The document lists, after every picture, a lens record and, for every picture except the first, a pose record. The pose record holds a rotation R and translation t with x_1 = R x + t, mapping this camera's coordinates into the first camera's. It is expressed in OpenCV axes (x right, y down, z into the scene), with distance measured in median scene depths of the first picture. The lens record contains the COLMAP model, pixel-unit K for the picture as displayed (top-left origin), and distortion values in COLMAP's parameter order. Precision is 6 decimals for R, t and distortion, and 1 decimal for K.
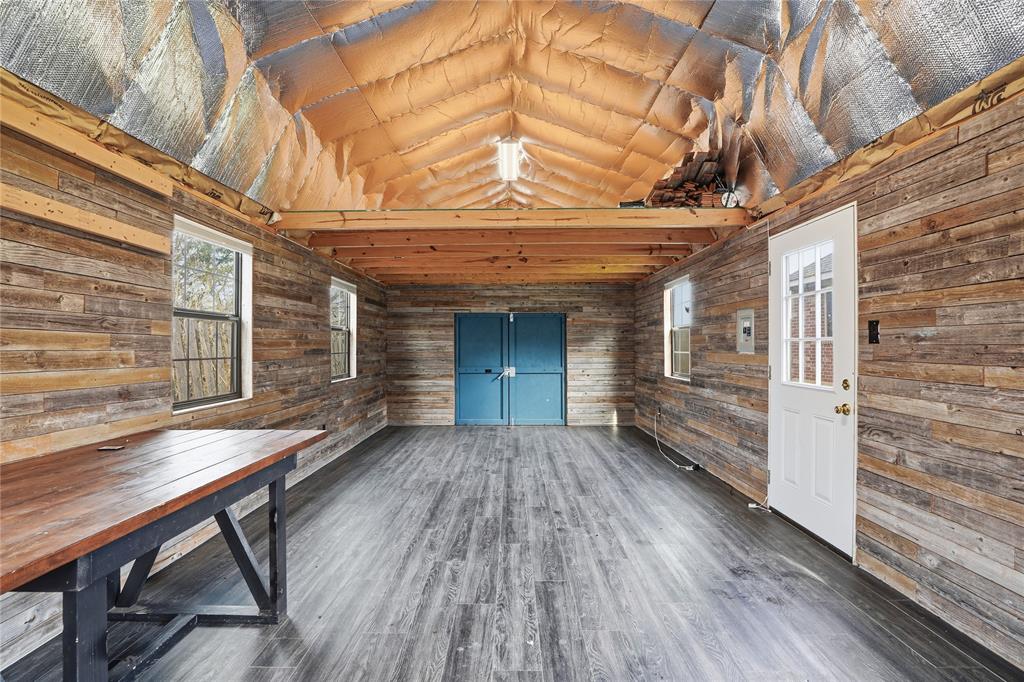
lens RADIAL K [[482.0, 0, 509.0], [0, 482.0, 346.3], [0, 0, 1]] dist [-0.056974, 0.025221]
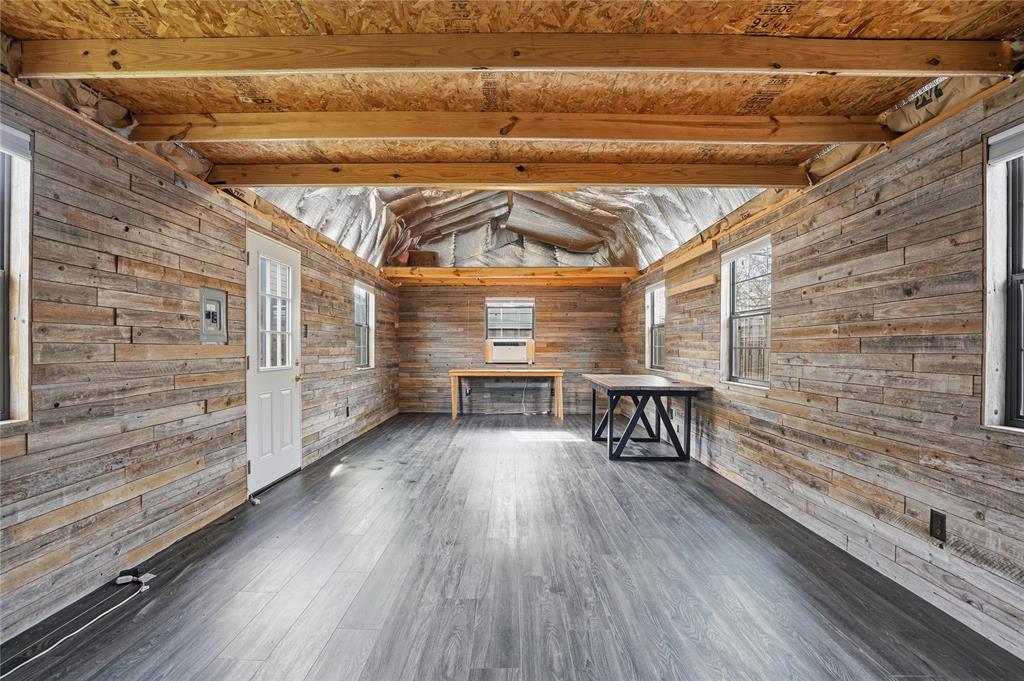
lens RADIAL K [[482.0, 0, 509.0], [0, 482.0, 345.8], [0, 0, 1]] dist [-0.056974, 0.025221]
pose [[-0.999998, 0.000652, 0.001623, -0.001866], [0.000652, 1.000000, 0.000275, 0.019146], [-0.001622, 0.000276, -0.999999, 2.001535]]
